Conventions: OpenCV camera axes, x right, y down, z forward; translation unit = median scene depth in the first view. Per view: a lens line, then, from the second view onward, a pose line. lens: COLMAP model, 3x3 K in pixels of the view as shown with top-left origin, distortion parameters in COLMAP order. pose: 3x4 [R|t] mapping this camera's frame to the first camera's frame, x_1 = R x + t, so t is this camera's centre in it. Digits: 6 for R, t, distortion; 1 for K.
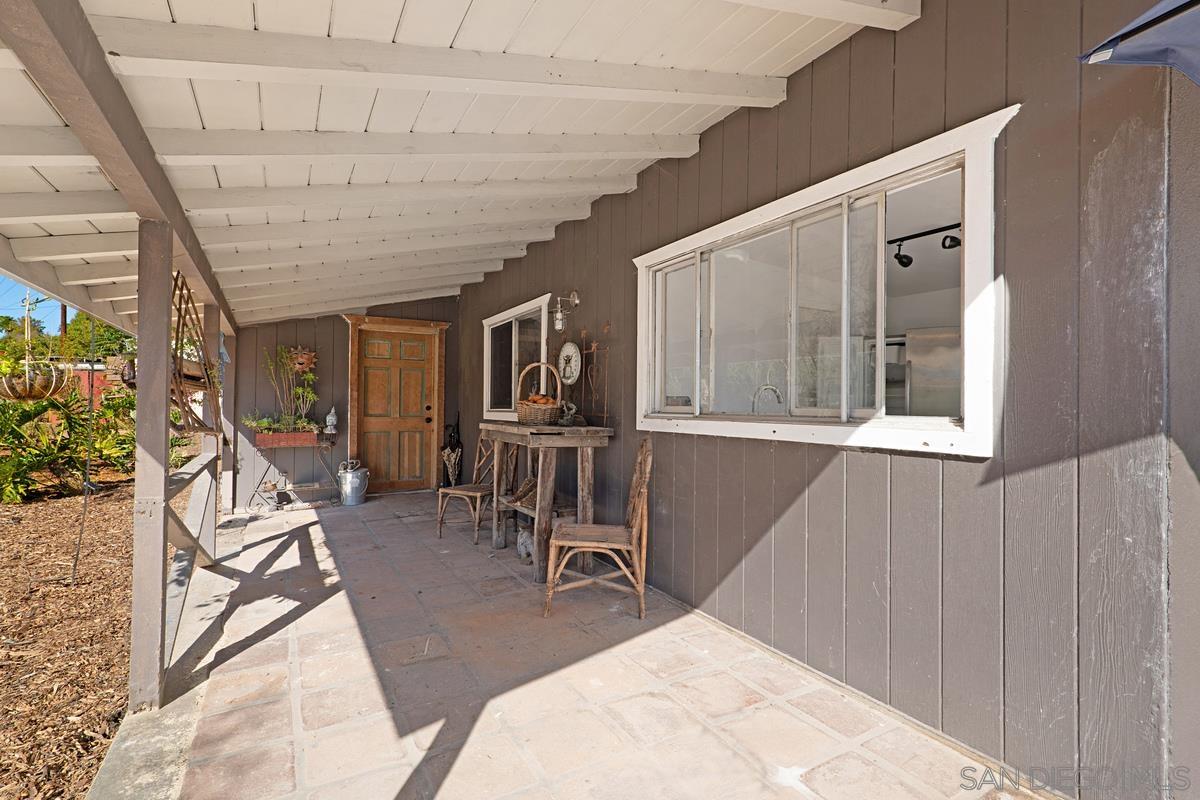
lens RADIAL K [[551.9, 0, 600.0], [0, 551.9, 400.0], [0, 0, 1]] dist [-0.080843, 0.018540]
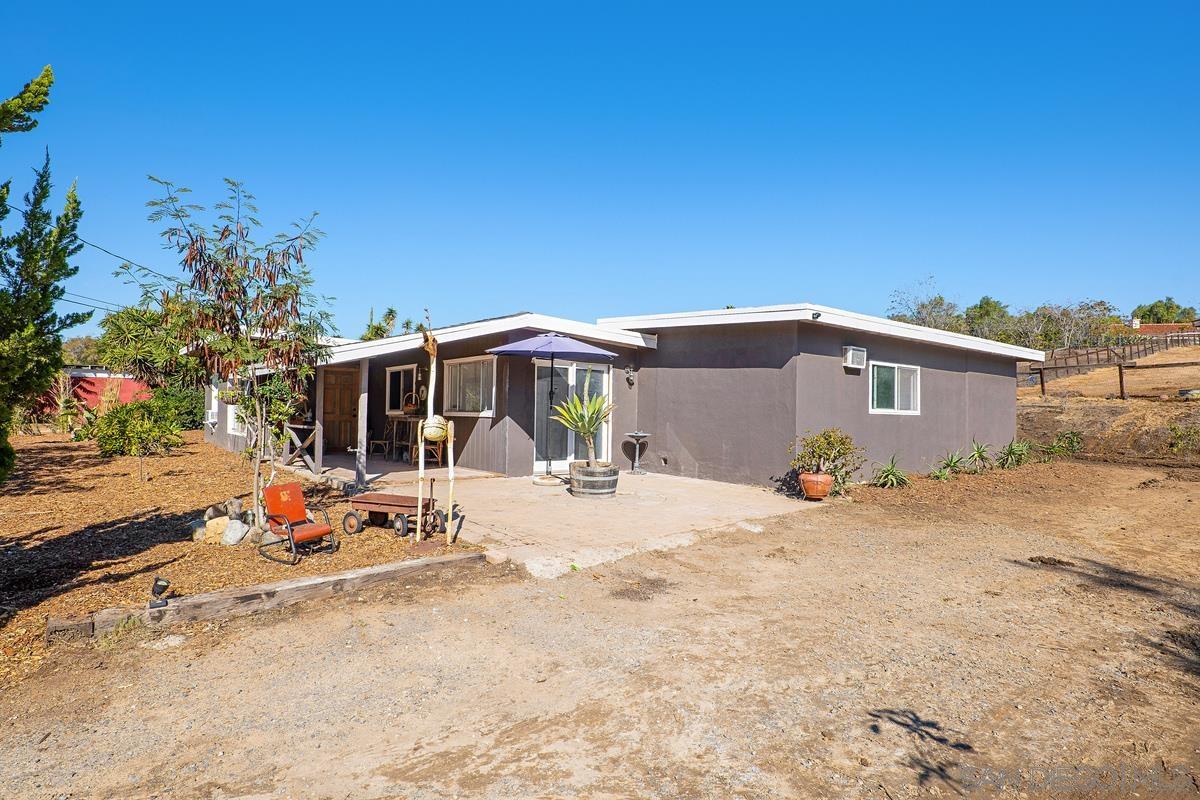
lens RADIAL K [[614.0, 0, 600.0], [0, 614.0, 400.0], [0, 0, 1]] dist [0.000702, 0.000072]
pose [[0.985490, 0.007643, 0.169563, 0.311287], [-0.006270, 0.999943, -0.008629, -0.009970], [-0.169619, 0.007441, 0.985482, -2.293467]]
